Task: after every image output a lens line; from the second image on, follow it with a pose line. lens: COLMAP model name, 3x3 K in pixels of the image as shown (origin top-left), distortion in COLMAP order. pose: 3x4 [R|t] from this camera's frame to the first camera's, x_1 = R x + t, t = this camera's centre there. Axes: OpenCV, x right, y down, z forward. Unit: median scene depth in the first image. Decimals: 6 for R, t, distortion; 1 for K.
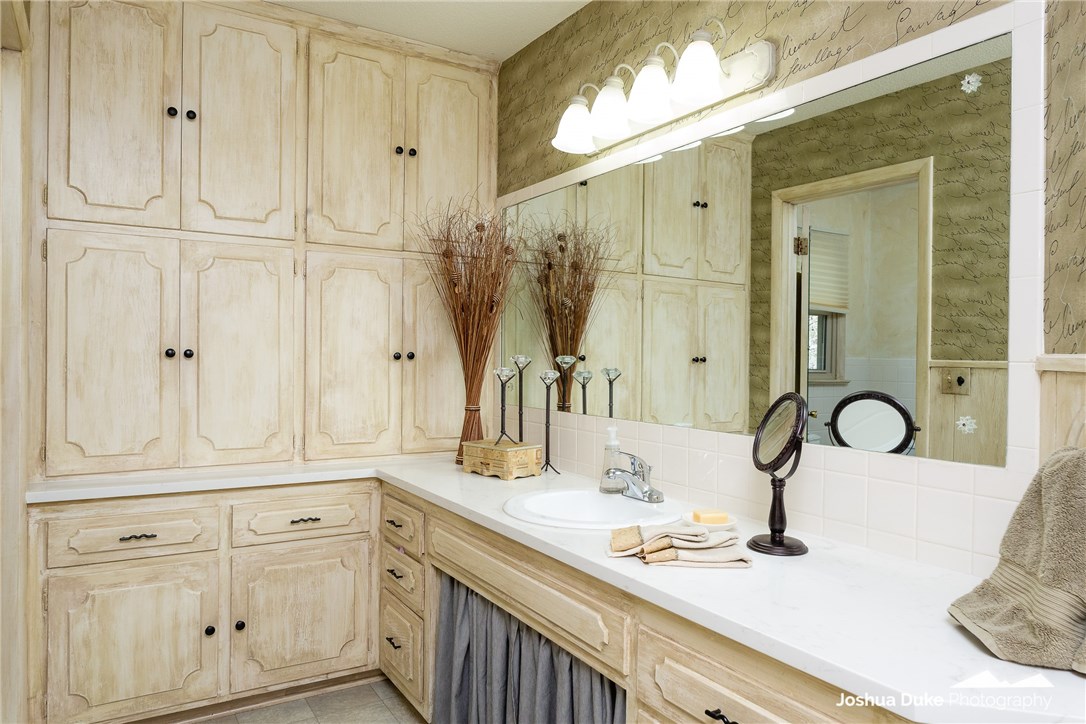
lens RADIAL K [[722.0, 0, 535.9], [0, 722.0, 366.3], [0, 0, 1]] dist [0.003623, 0.002444]
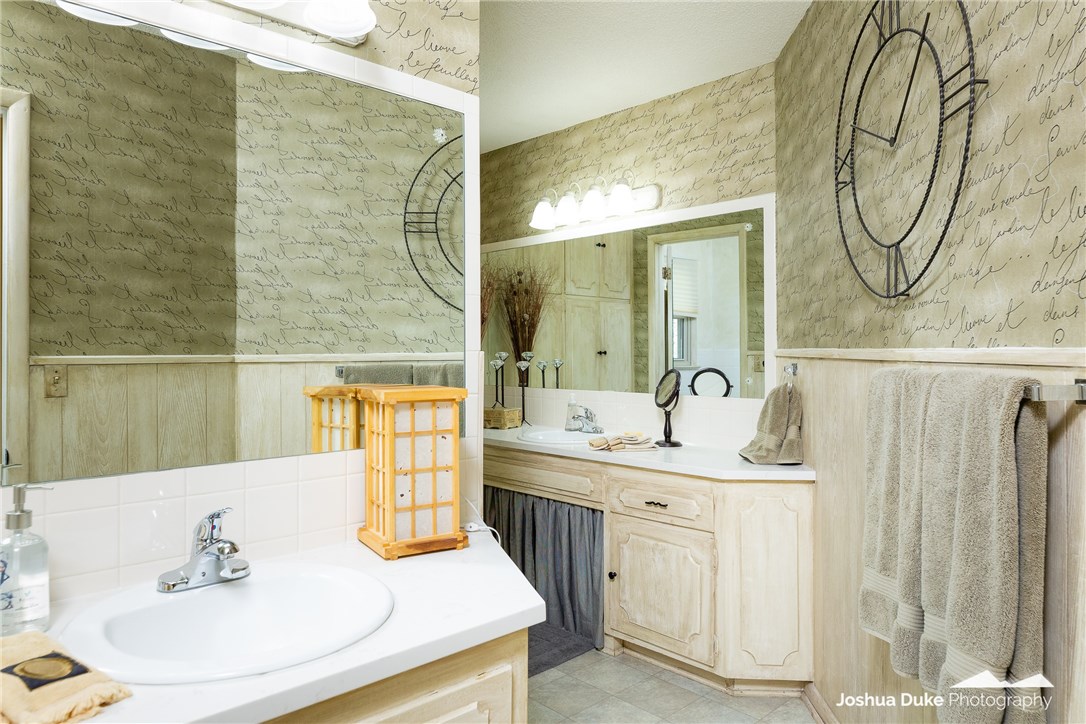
lens RADIAL K [[722.0, 0, 547.0], [0, 722.0, 357.3], [0, 0, 1]] dist [0.003623, 0.002444]
pose [[0.979822, -0.017064, 0.199141, -0.260160], [0.017605, 0.999845, -0.000951, -0.000501], [-0.199094, 0.004437, 0.979970, -0.601856]]
